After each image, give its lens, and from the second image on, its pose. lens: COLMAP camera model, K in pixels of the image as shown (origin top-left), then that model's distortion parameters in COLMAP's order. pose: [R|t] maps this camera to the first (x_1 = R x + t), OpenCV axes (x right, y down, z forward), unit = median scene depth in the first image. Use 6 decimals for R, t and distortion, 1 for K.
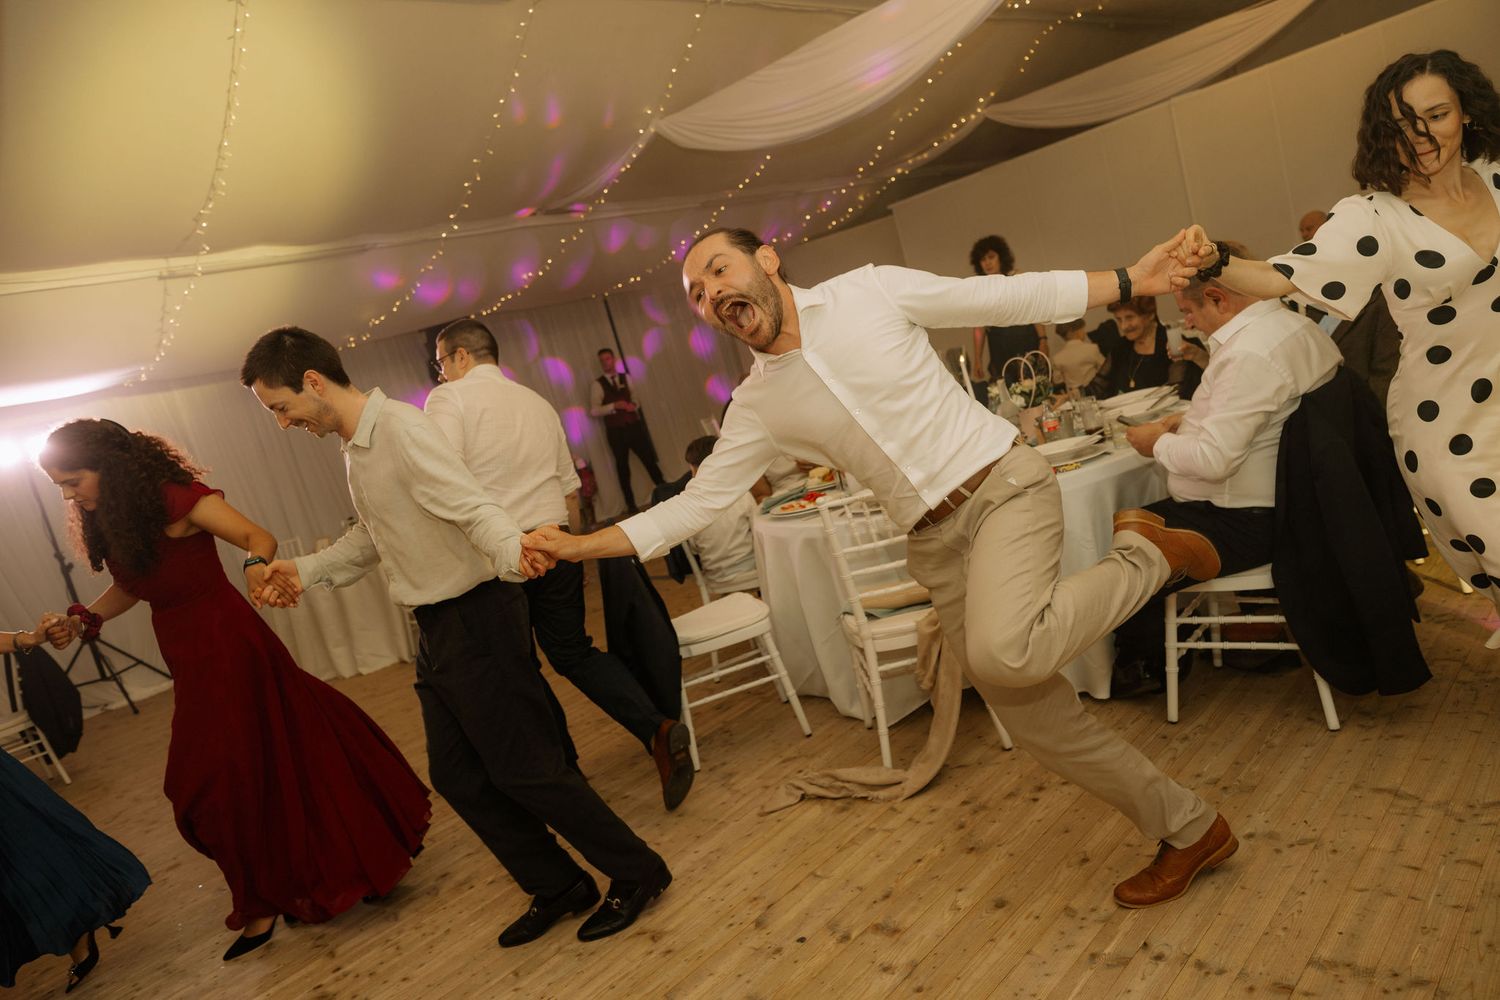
lens RADIAL K [[1011.4, 0, 750.0], [0, 1011.4, 500.0], [0, 0, 1]] dist [0.001008, 0.001963]
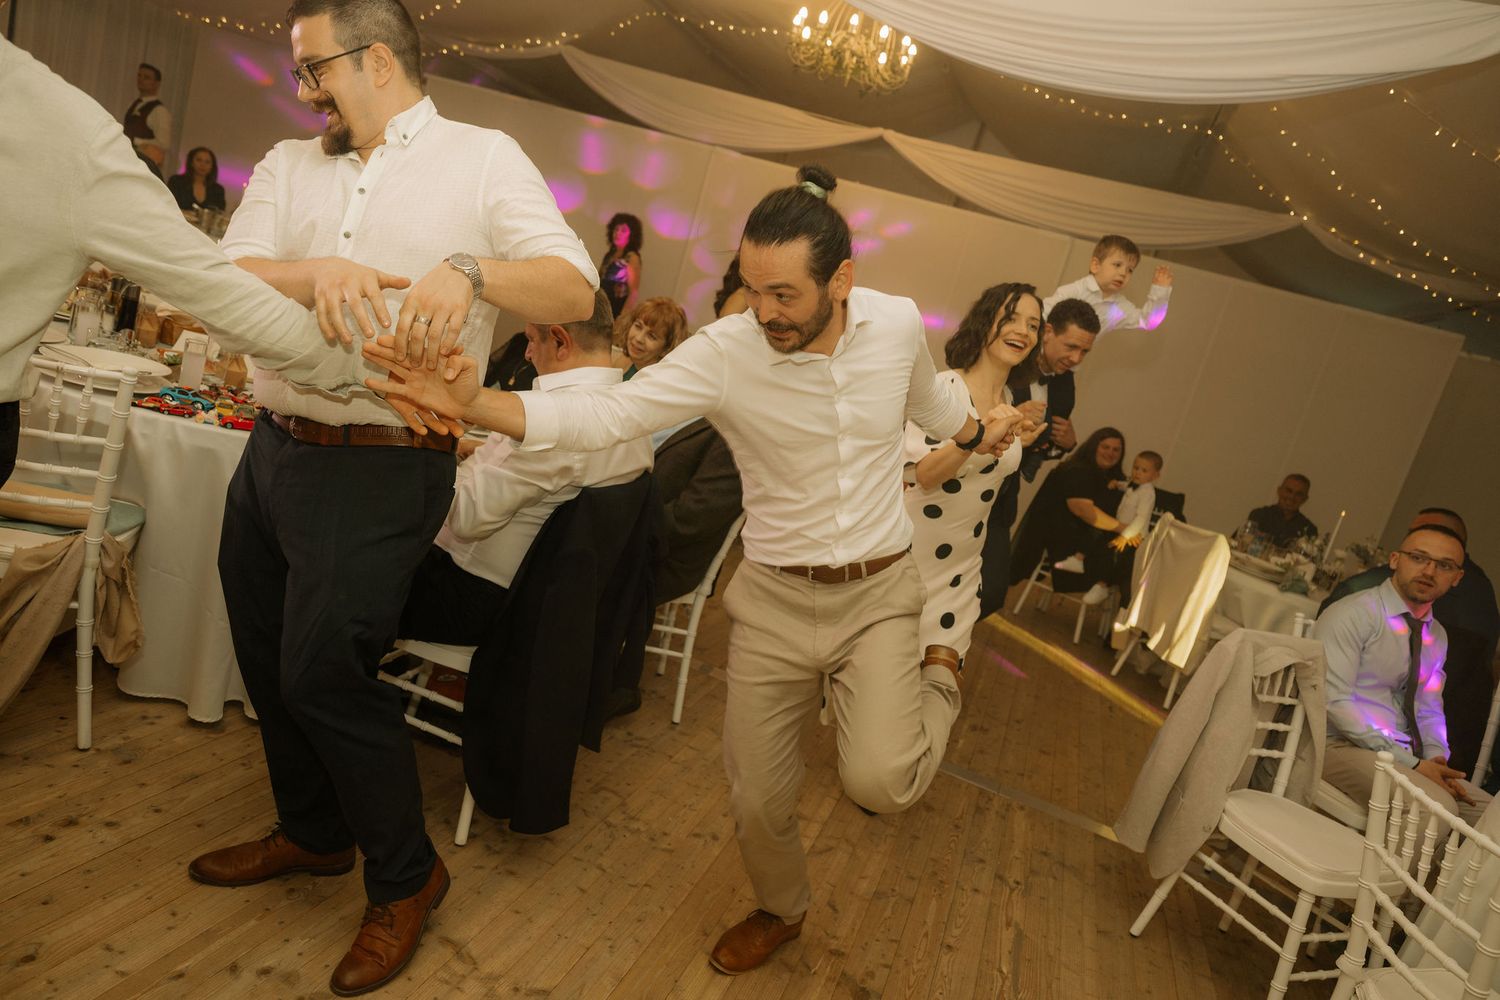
lens RADIAL K [[1011.4, 0, 750.0], [0, 1011.4, 500.0], [0, 0, 1]] dist [0.001008, 0.001963]
pose [[0.760377, 0.392897, 0.517164, 0.174616], [-0.424752, 0.903207, -0.061675, -0.082635], [-0.491338, -0.172770, 0.853661, 0.158492]]
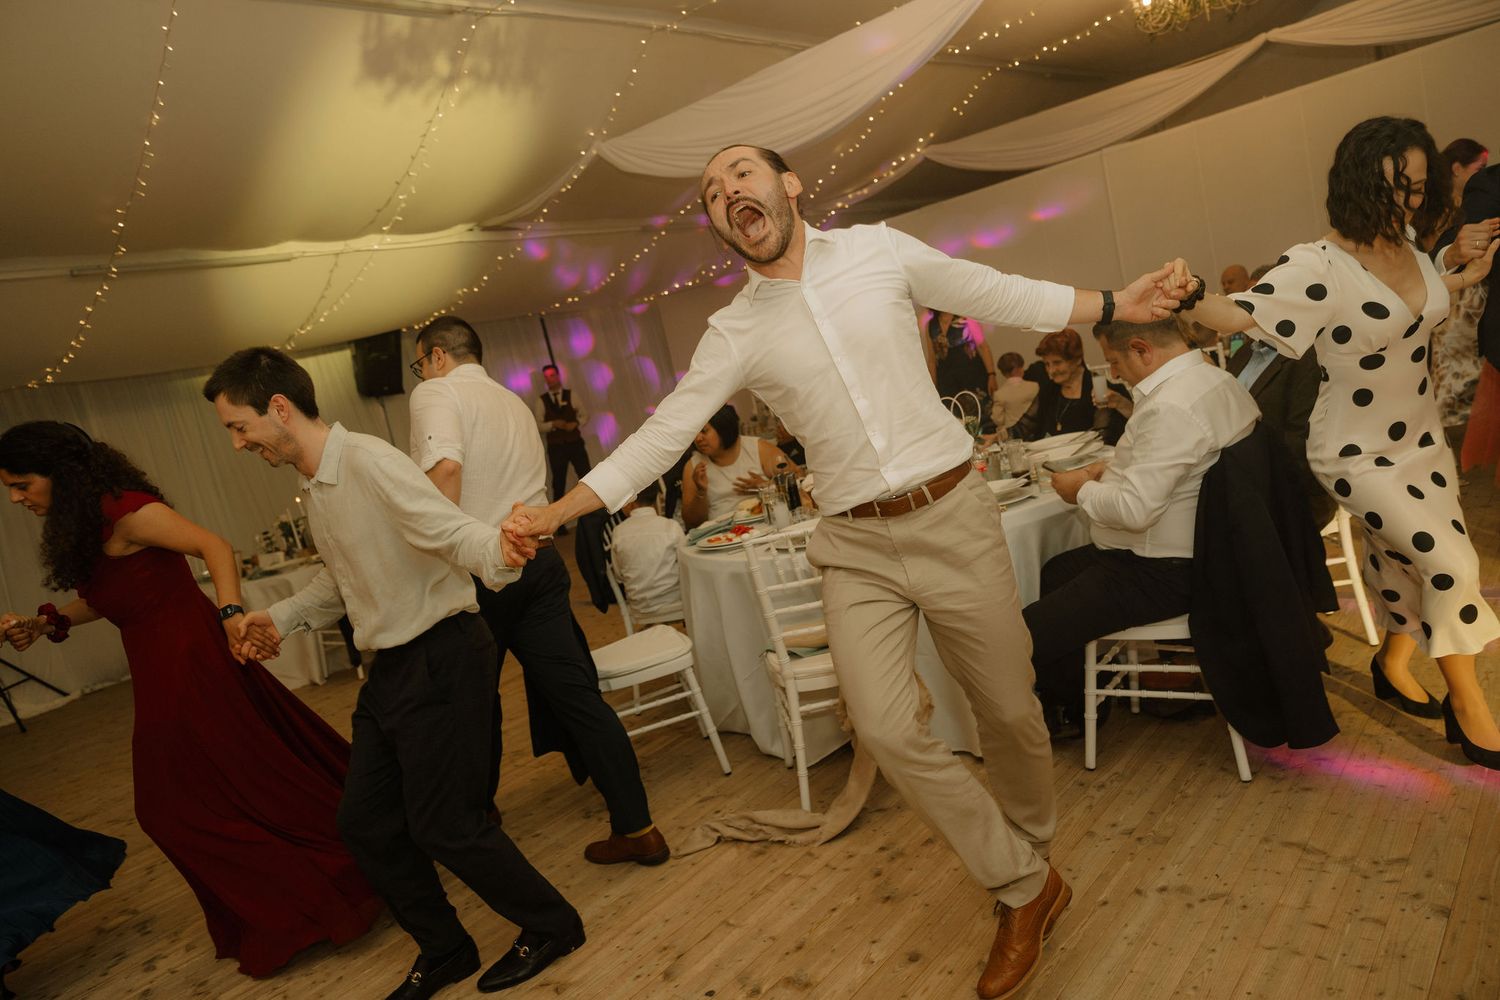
lens RADIAL K [[1011.4, 0, 750.0], [0, 1011.4, 500.0], [0, 0, 1]] dist [0.001008, 0.001963]
pose [[0.997367, 0.031710, 0.065221, 0.008570], [-0.030114, 0.999226, -0.025307, -0.010467], [-0.065973, 0.023276, 0.997550, 0.017939]]
